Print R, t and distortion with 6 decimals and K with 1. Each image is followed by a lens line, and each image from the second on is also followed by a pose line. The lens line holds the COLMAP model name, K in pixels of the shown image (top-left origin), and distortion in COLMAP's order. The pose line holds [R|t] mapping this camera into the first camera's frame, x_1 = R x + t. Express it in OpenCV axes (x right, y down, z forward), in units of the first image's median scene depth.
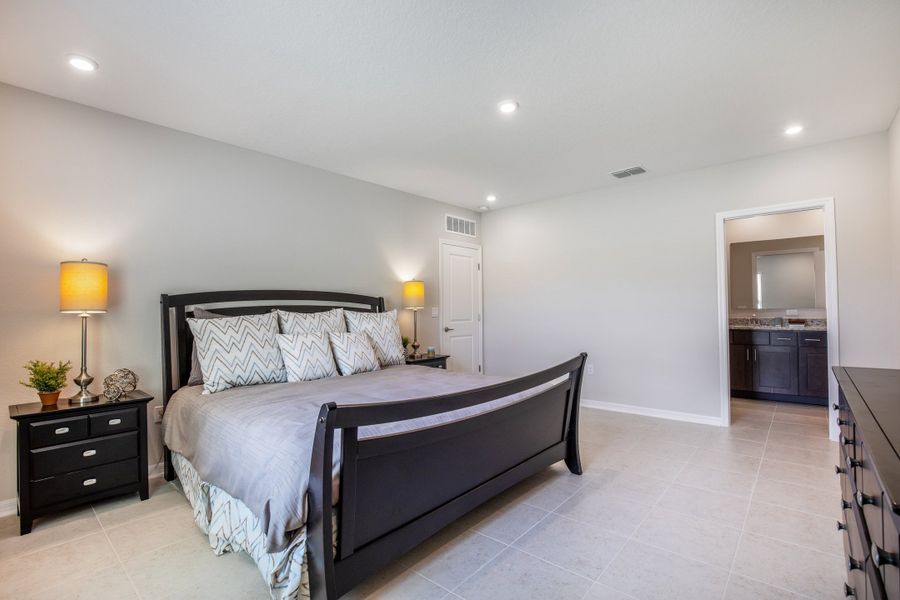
lens RADIAL K [[409.2, 0, 450.0], [0, 409.2, 300.7], [0, 0, 1]] dist [-0.028187, 0.003241]
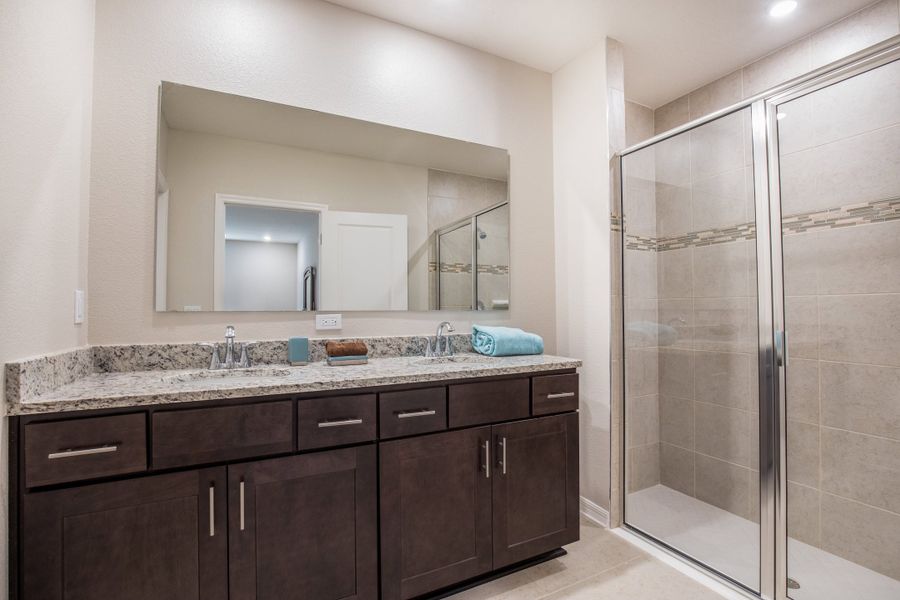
lens RADIAL K [[409.2, 0, 450.2], [0, 409.2, 302.0], [0, 0, 1]] dist [-0.028187, 0.003241]
pose [[0.368366, 0.022158, 0.929417, 0.555147], [-0.017113, 0.999708, -0.017052, 0.015376], [-0.929523, -0.009624, 0.368638, 0.765826]]
